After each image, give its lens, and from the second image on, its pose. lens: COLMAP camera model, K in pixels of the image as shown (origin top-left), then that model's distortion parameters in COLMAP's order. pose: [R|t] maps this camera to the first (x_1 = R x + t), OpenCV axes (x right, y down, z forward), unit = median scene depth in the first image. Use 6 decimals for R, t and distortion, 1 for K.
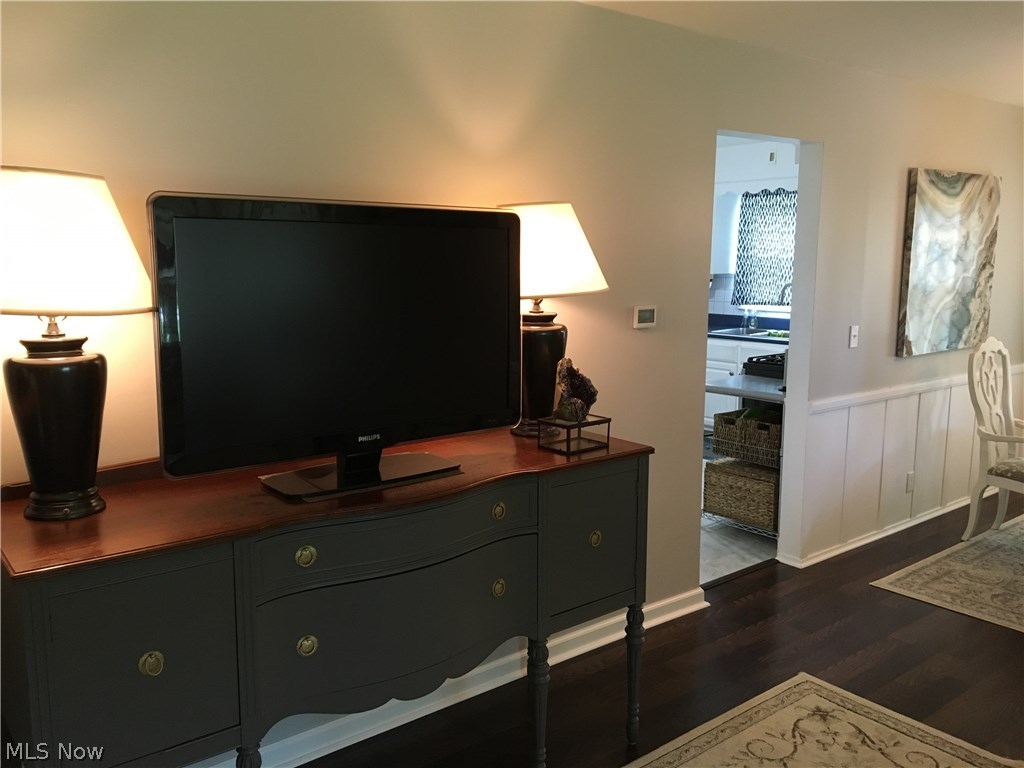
lens RADIAL K [[857.6, 0, 512.0], [0, 857.6, 384.0], [0, 0, 1]] dist [0.093749, -0.134629]
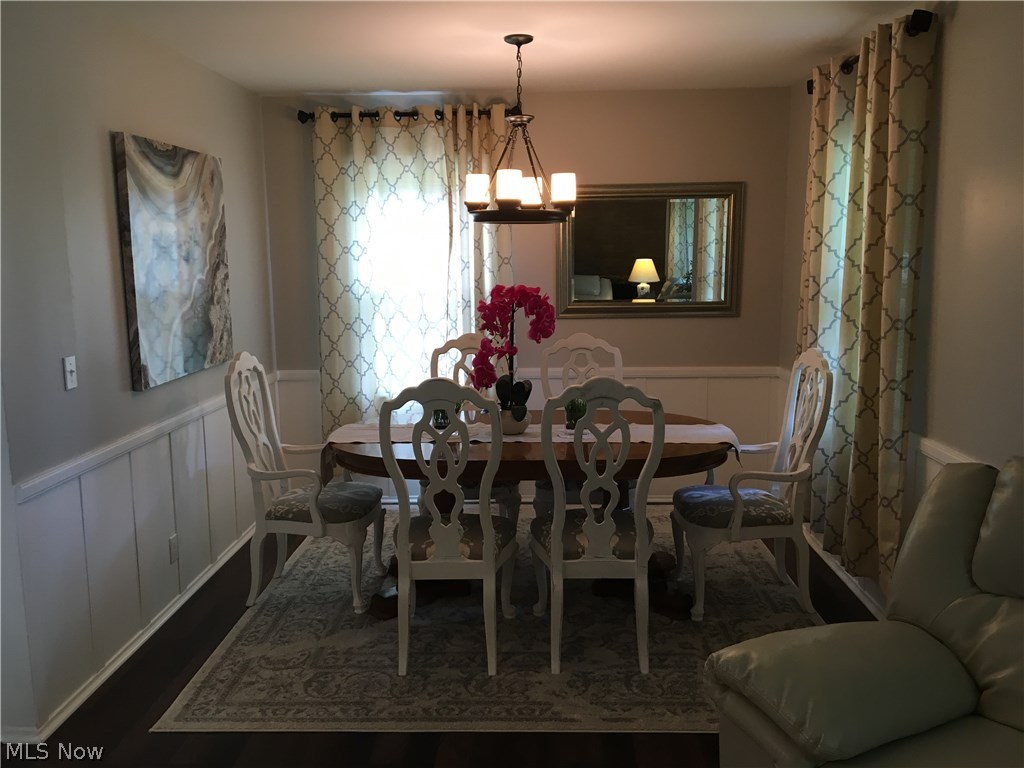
lens RADIAL K [[857.6, 0, 512.0], [0, 857.6, 384.0], [0, 0, 1]] dist [0.093749, -0.134629]
pose [[0.652148, -0.125514, 0.747629, 0.103487], [0.127203, 0.990334, 0.055302, -0.037214], [-0.747343, 0.059036, 0.661810, 0.276258]]
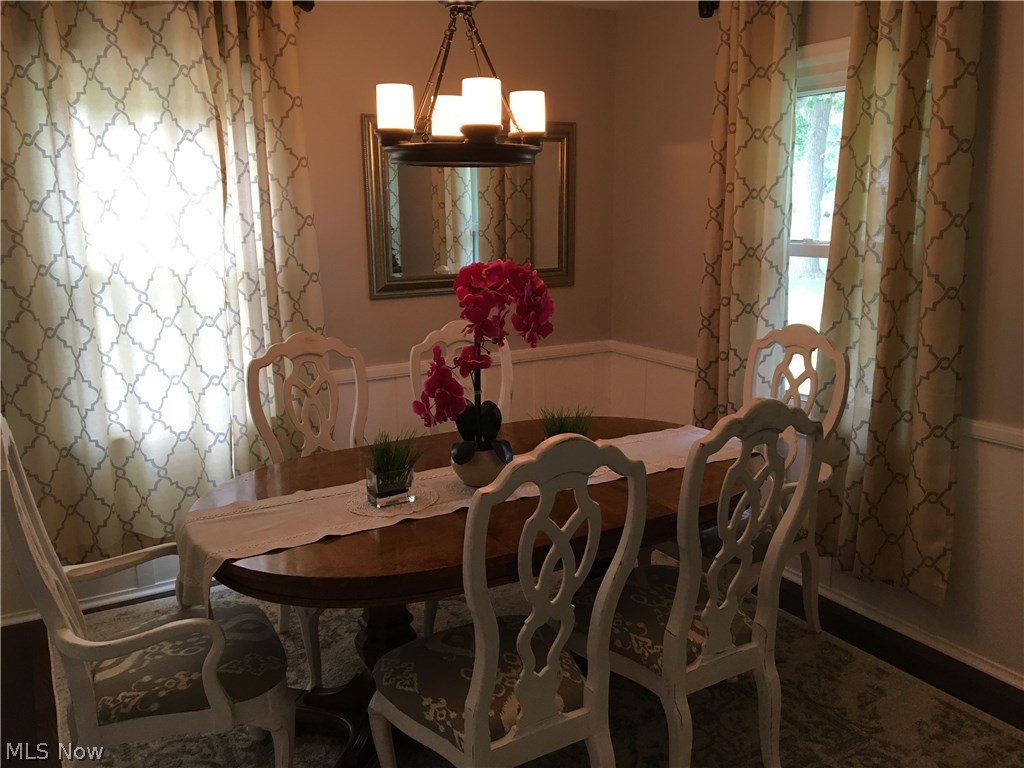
lens RADIAL K [[857.6, 0, 512.0], [0, 857.6, 384.0], [0, 0, 1]] dist [0.093749, -0.134629]
pose [[0.155517, -0.212987, 0.964599, 0.193628], [0.162492, 0.968694, 0.187693, -0.105224], [-0.974377, 0.127550, 0.185257, 0.682957]]
